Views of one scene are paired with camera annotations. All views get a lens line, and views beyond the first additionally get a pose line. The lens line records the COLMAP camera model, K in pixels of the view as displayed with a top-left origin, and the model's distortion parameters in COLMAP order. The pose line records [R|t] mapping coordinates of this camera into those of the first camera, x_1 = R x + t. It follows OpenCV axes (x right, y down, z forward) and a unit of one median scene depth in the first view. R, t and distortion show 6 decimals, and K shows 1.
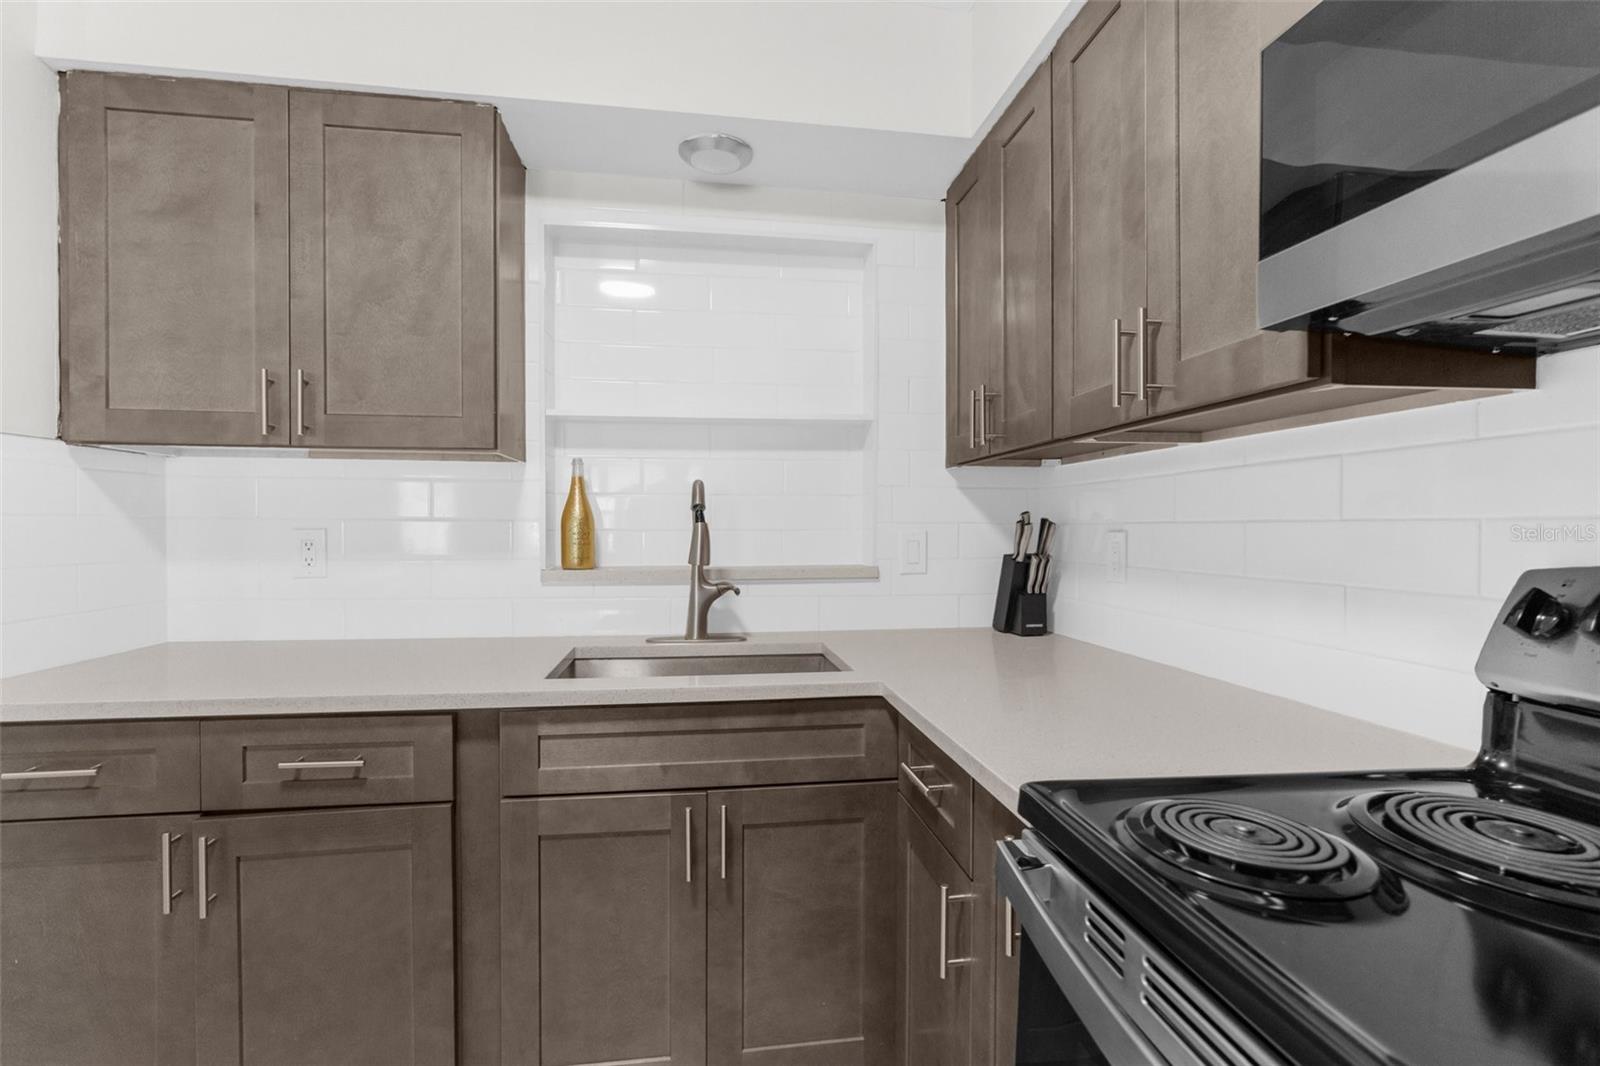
lens RADIAL K [[742.9, 0, 800.0], [0, 742.9, 533.0], [0, 0, 1]] dist [-0.012658, -0.000336]
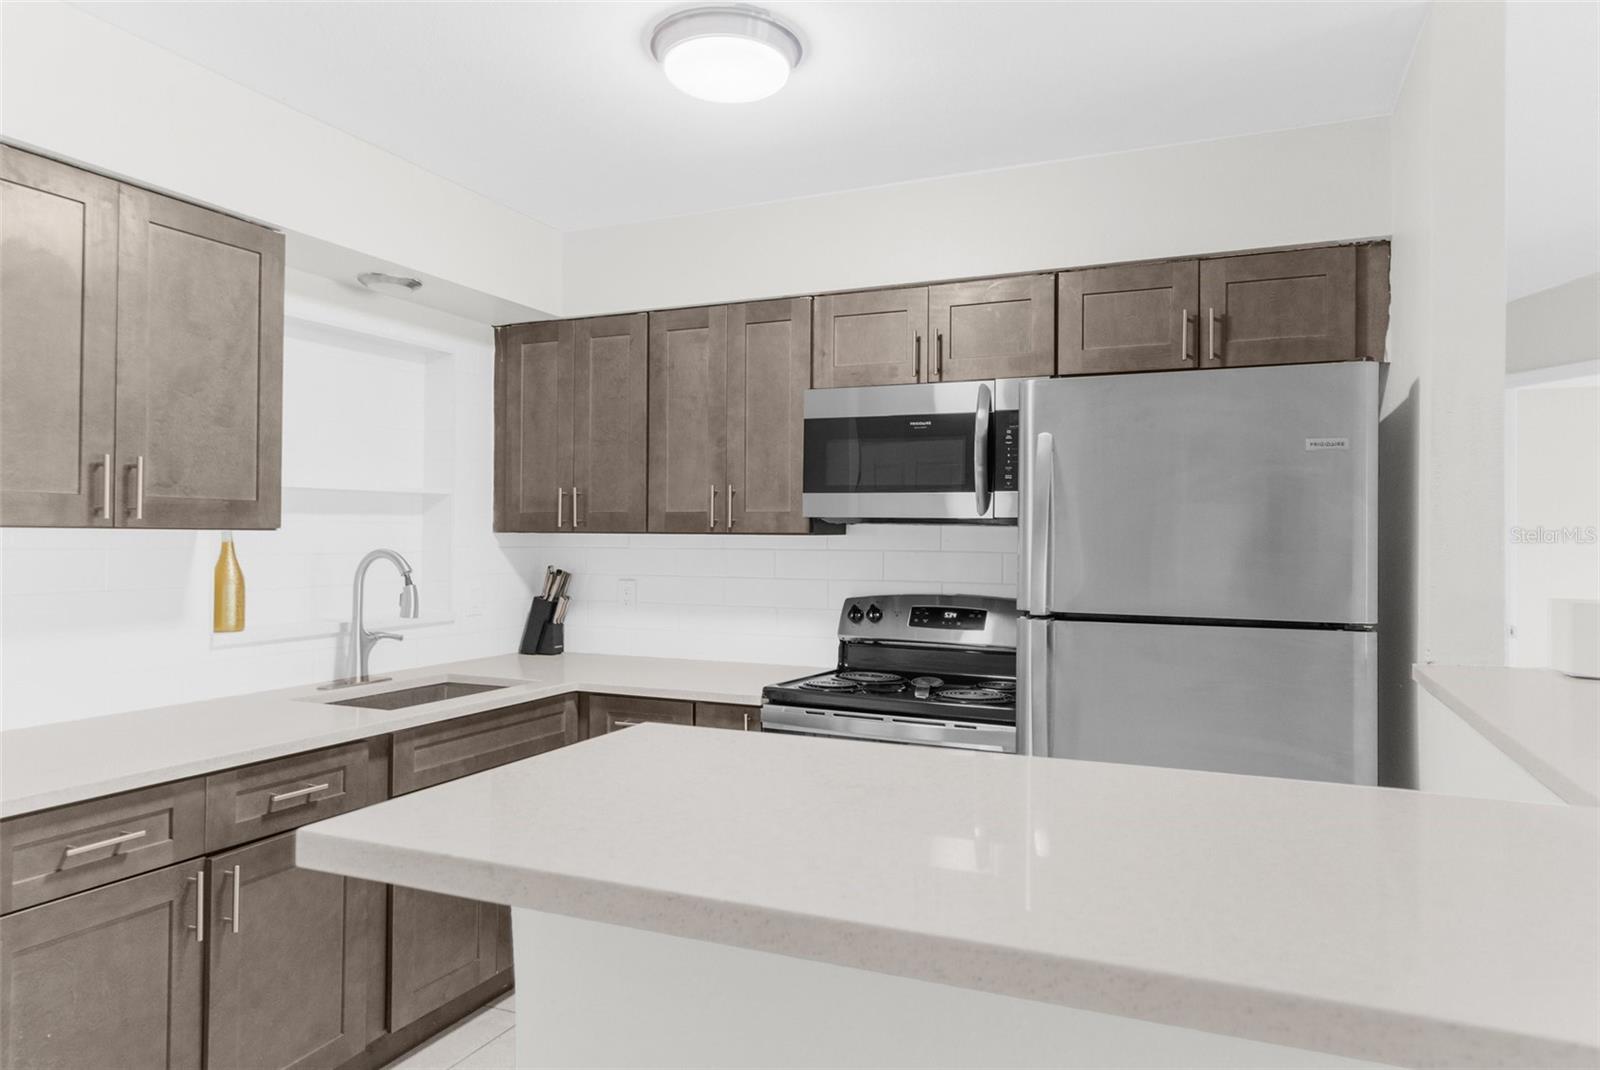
lens RADIAL K [[1064.1, 0, 800.0], [0, 1064.1, 535.0], [0, 0, 1]] dist [-0.035012, -0.000194]
pose [[0.530634, -0.000819, 0.847601, -1.401928], [0.000317, 1.000000, 0.000767, -0.107910], [-0.847601, -0.000138, 0.530634, -0.566374]]
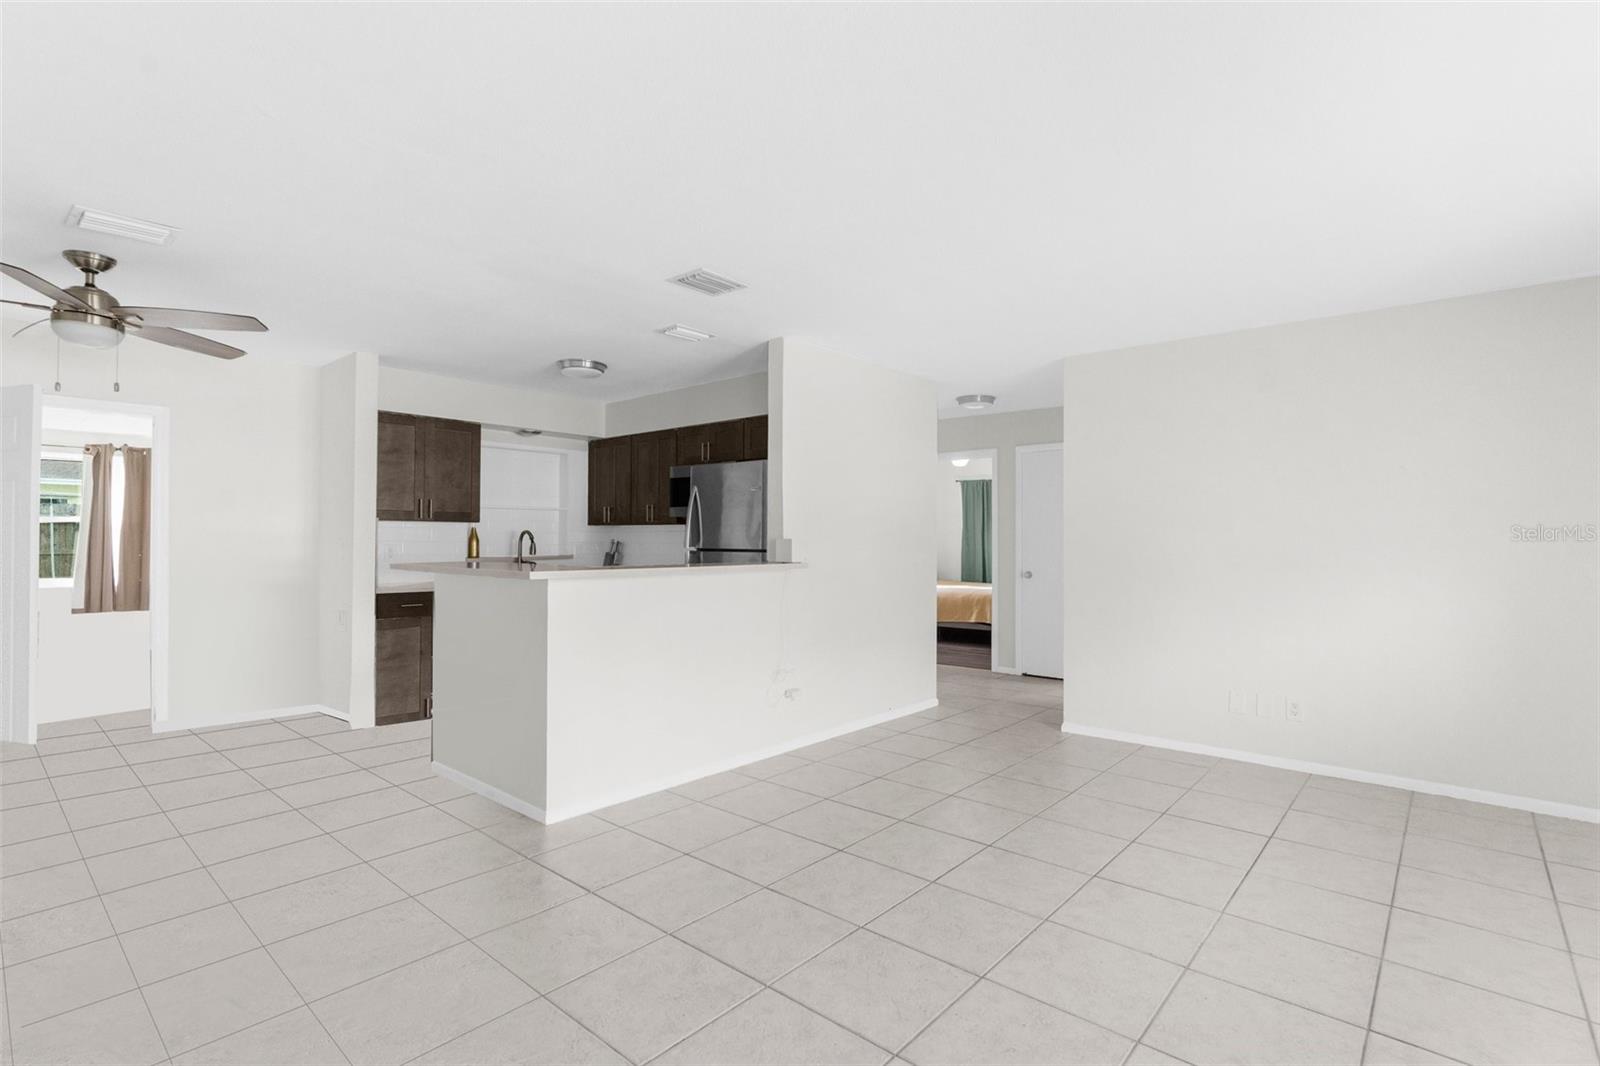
lens RADIAL K [[787.2, 0, 800.0], [0, 787.2, 533.0], [0, 0, 1]] dist [-0.002626, -0.000376]
pose [[0.765536, 0.006014, 0.643365, -1.669243], [0.005563, 0.999857, -0.015965, 0.004927], [-0.643369, 0.015801, 0.765393, -2.836802]]
